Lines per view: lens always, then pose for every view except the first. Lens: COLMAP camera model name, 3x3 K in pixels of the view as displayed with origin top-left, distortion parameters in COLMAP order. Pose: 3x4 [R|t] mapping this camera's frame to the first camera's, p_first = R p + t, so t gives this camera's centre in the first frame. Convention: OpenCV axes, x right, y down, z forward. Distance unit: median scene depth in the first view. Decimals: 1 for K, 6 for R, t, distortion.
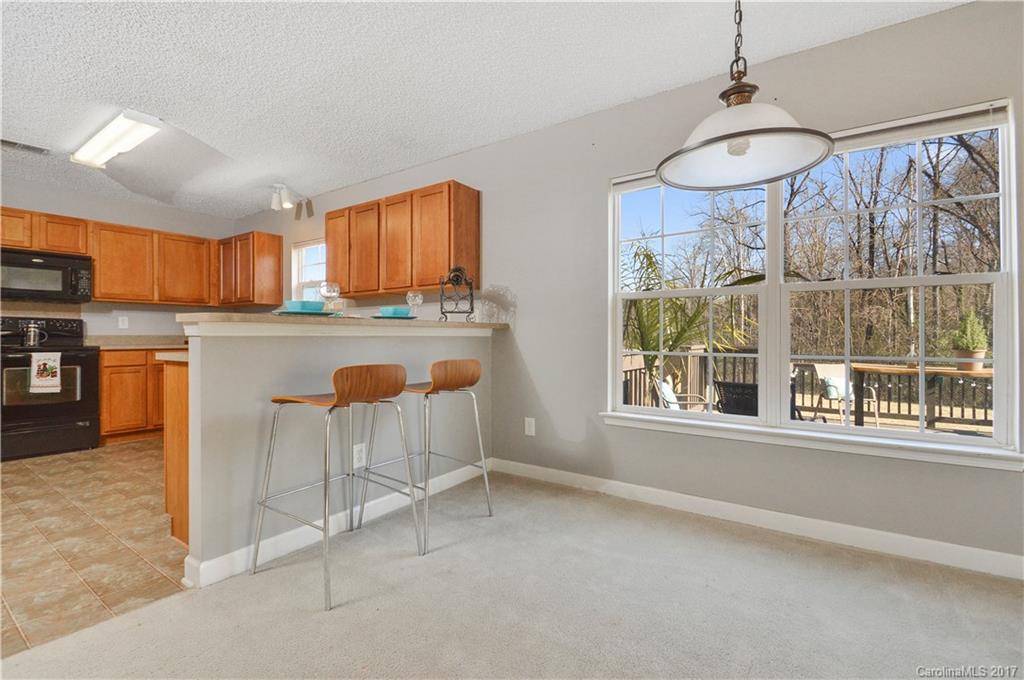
lens RADIAL K [[466.4, 0, 512.0], [0, 466.4, 340.0], [0, 0, 1]] dist [0.011229, -0.013267]
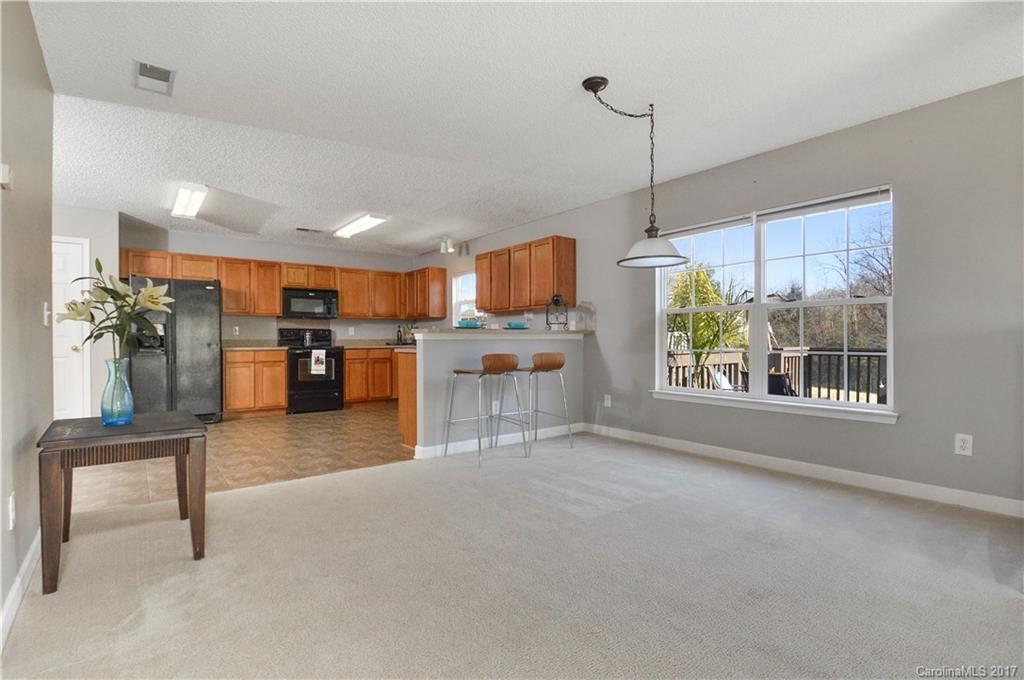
lens RADIAL K [[486.7, 0, 512.0], [0, 486.7, 340.0], [0, 0, 1]] dist [0.000376, 0.000138]
pose [[0.956366, -0.004316, -0.292139, 0.185670], [0.002970, 0.999983, -0.005051, 0.002484], [0.292155, 0.003963, 0.956363, -0.508397]]
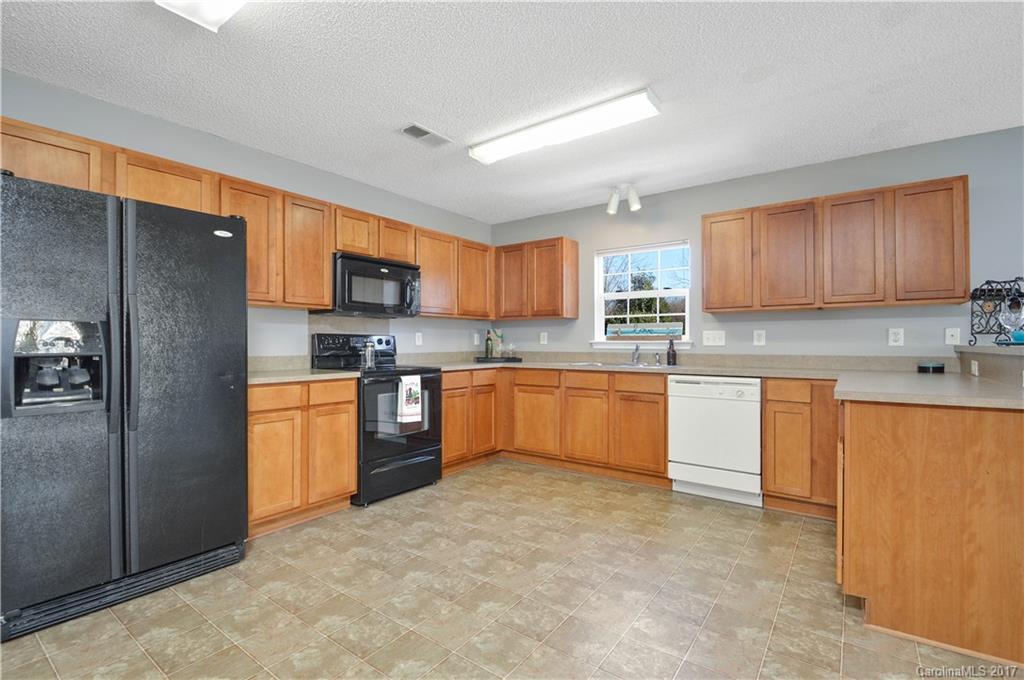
lens RADIAL K [[466.4, 0, 512.0], [0, 466.4, 340.0], [0, 0, 1]] dist [0.011229, -0.013267]
pose [[0.999935, -0.000668, -0.011420, -0.881963], [0.000528, 0.999925, -0.012235, -0.032152], [0.011427, 0.012228, 0.999860, 0.139048]]
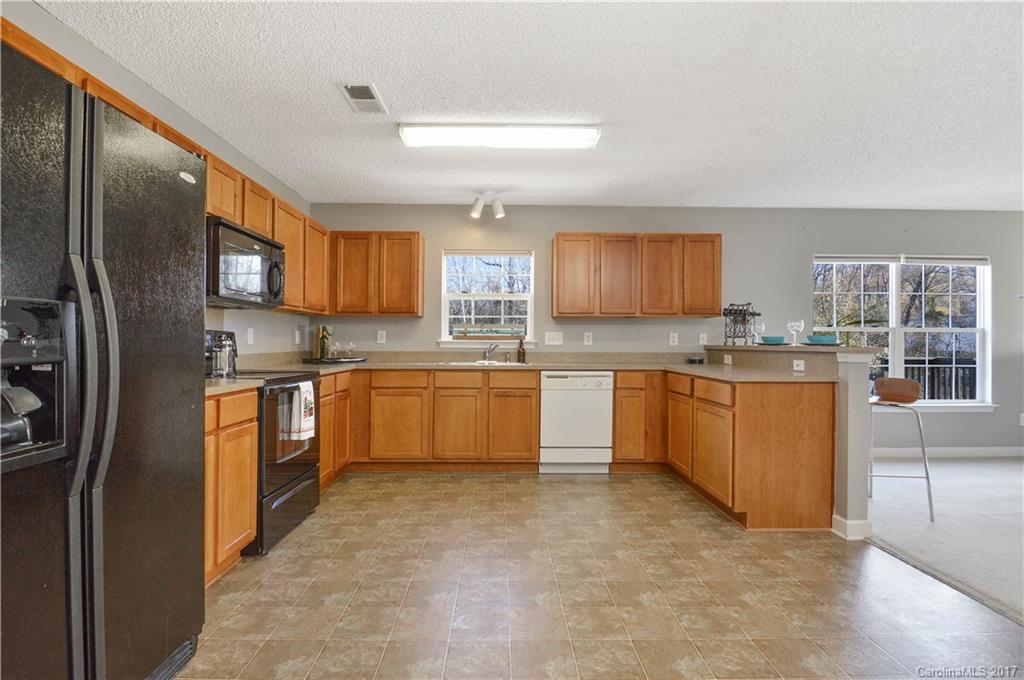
lens RADIAL K [[486.7, 0, 512.0], [0, 486.7, 340.0], [0, 0, 1]] dist [0.000376, 0.000138]
pose [[0.805910, 0.006403, 0.592004, -1.306472], [-0.000695, 0.999951, -0.009870, -0.032679], [-0.592038, 0.007543, 0.805875, 0.237797]]
